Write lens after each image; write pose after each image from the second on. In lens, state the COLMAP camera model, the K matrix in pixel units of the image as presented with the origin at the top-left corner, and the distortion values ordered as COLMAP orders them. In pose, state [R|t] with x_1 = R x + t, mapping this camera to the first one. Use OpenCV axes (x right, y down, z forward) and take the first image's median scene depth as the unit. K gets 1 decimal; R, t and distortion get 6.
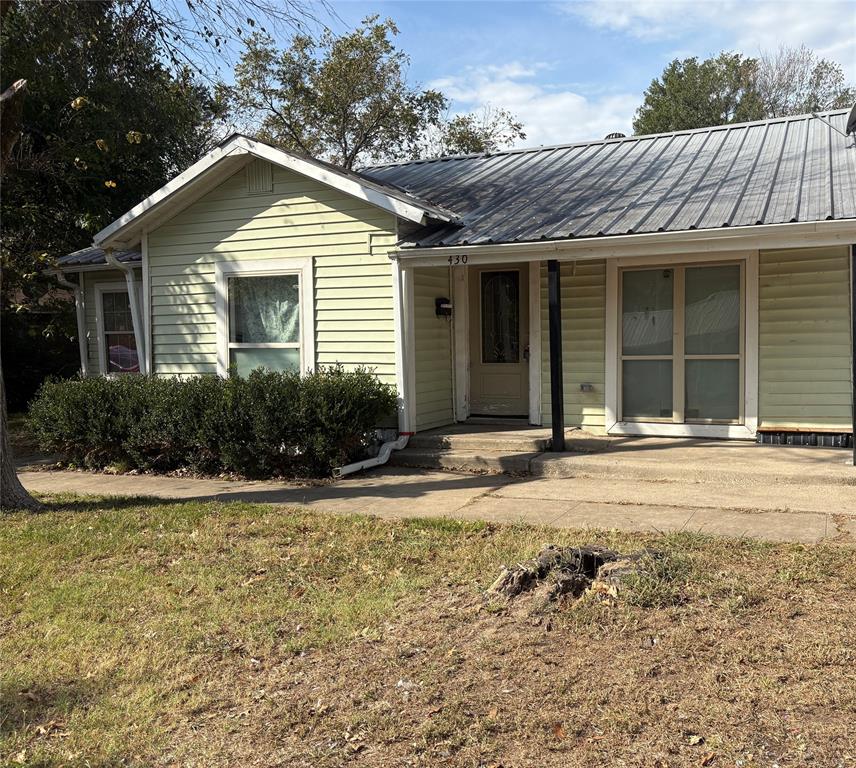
lens RADIAL K [[808.3, 0, 428.1], [0, 808.3, 384.4], [0, 0, 1]] dist [0.019484, 0.000000]
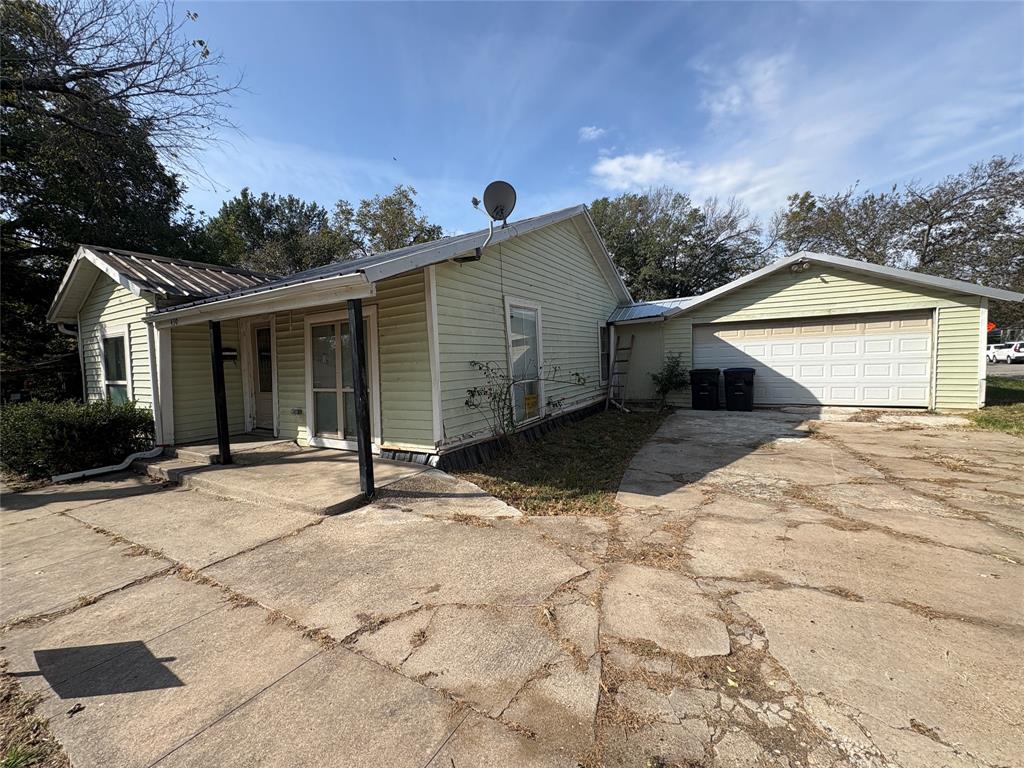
lens RADIAL K [[407.5, 0, 516.3], [0, 407.5, 359.8], [0, 0, 1]] dist [0.003585, -0.000842]
pose [[0.988377, -0.018929, -0.150840, 0.676923], [0.011041, 0.998536, -0.052957, -0.043035], [0.151622, 0.050676, 0.987139, 0.366703]]
